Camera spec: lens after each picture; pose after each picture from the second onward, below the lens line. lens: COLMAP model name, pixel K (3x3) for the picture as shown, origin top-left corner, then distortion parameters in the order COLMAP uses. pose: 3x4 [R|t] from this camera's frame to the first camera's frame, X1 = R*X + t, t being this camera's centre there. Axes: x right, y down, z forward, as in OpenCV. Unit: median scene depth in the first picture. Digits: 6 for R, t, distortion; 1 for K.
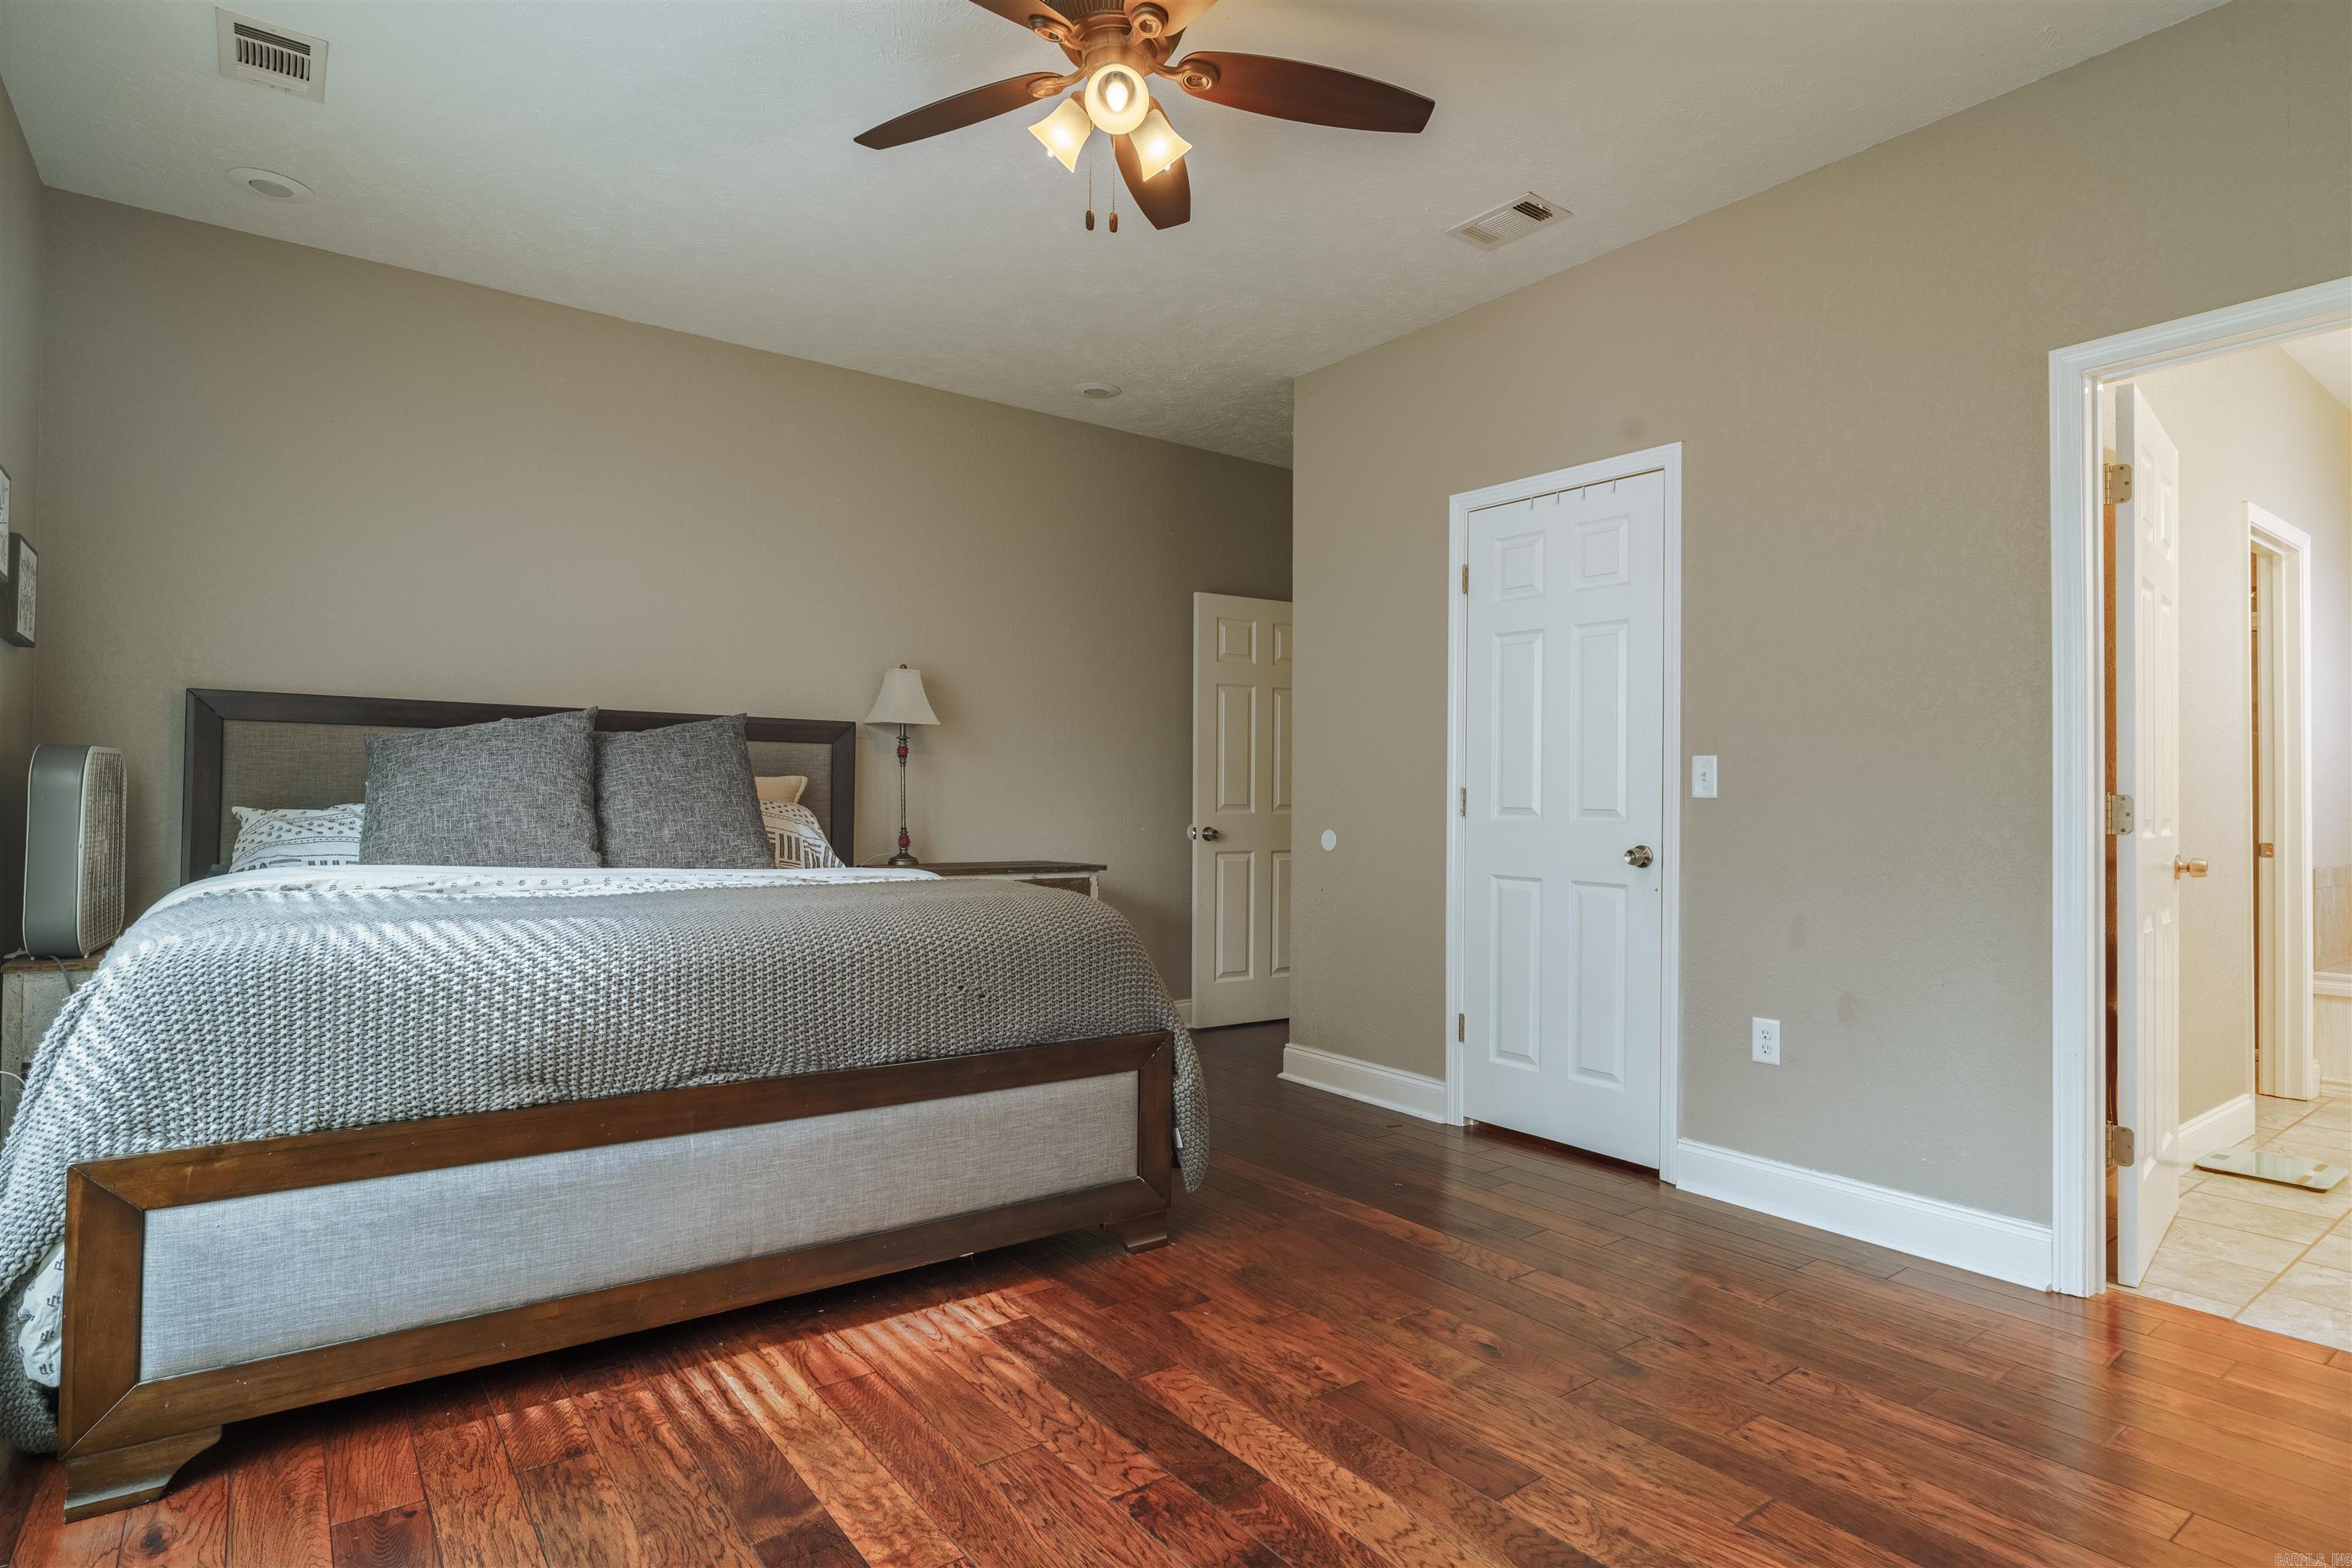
lens RADIAL K [[1200.9, 0, 1173.8], [0, 1200.9, 782.6], [0, 0, 1]] dist [-0.009458, 0.004715]
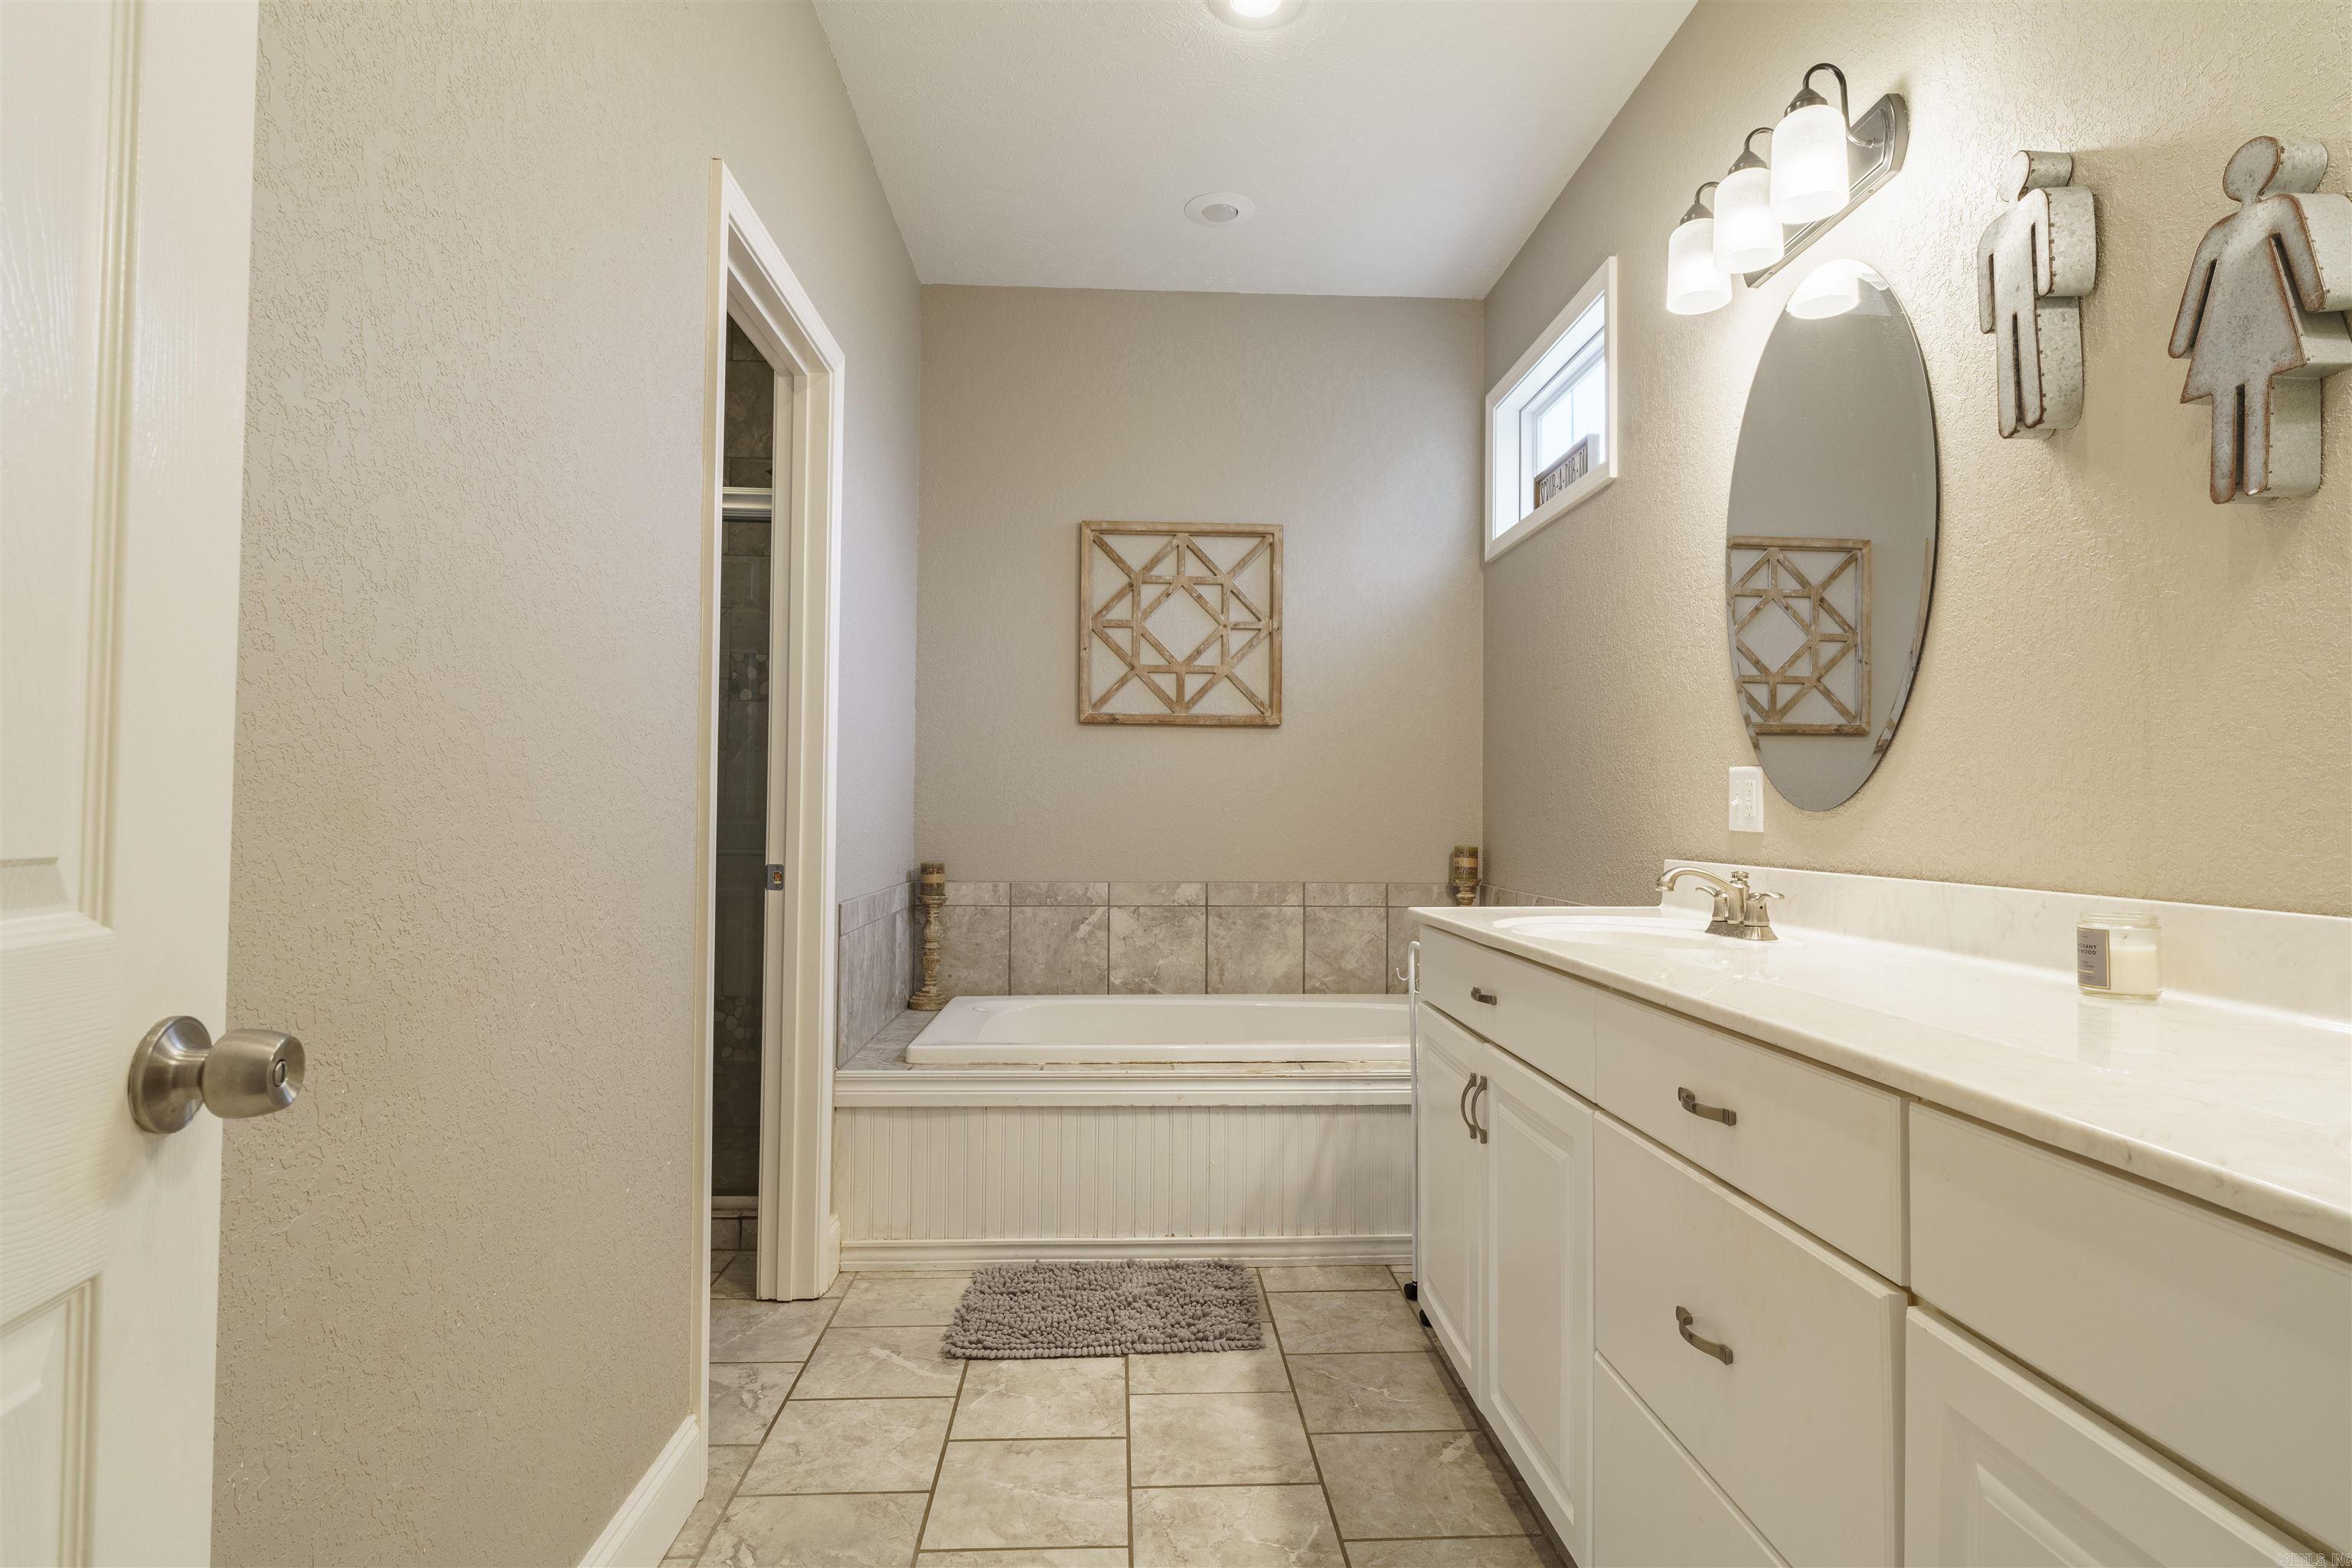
lens RADIAL K [[1200.9, 0, 1198.4], [0, 1200.9, 781.0], [0, 0, 1]] dist [-0.009458, 0.004715]
pose [[0.549080, 0.011712, 0.835688, 0.542503], [-0.021282, 0.999774, -0.000028, 0.005554], [-0.835499, -0.017770, 0.549205, 0.511421]]
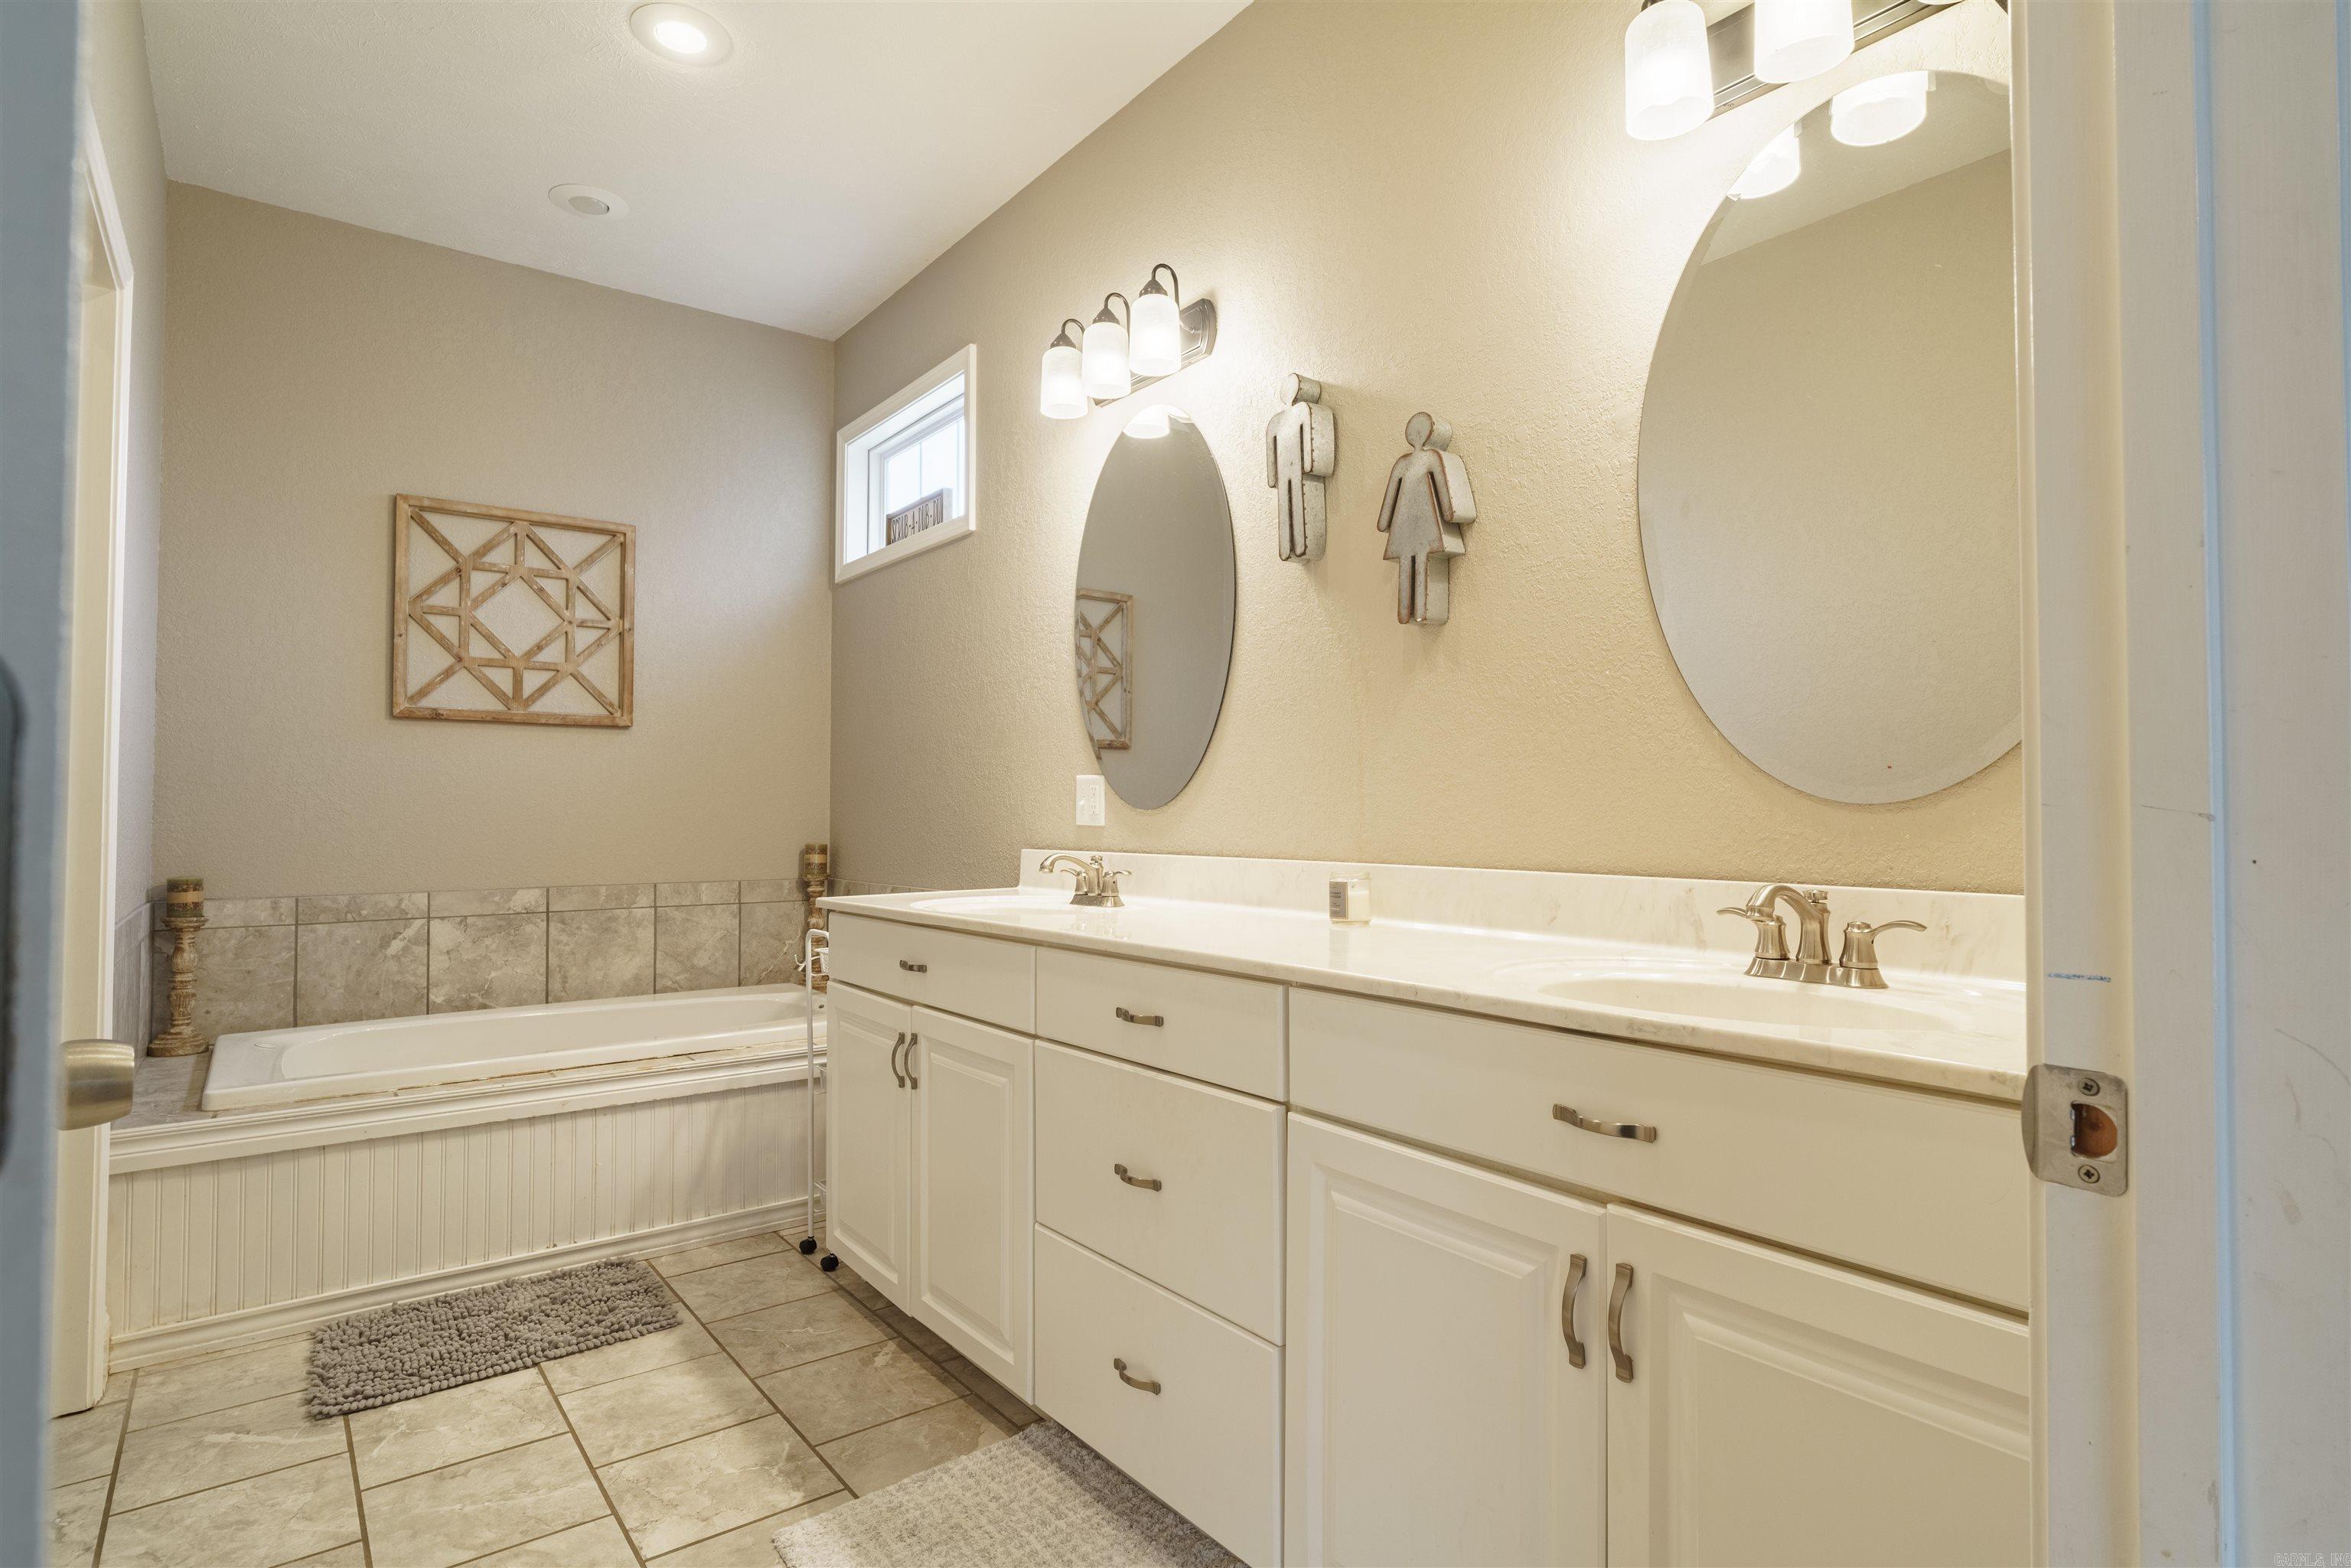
lens RADIAL K [[1200.3, 0, 1159.7], [0, 1200.3, 780.1], [0, 0, 1]] dist [-0.009458, 0.004715]
pose [[-0.016600, 0.013780, 0.999767, 0.439900], [-0.023960, 0.999612, -0.014176, 0.005644], [-0.999575, -0.024190, -0.016263, 0.567598]]
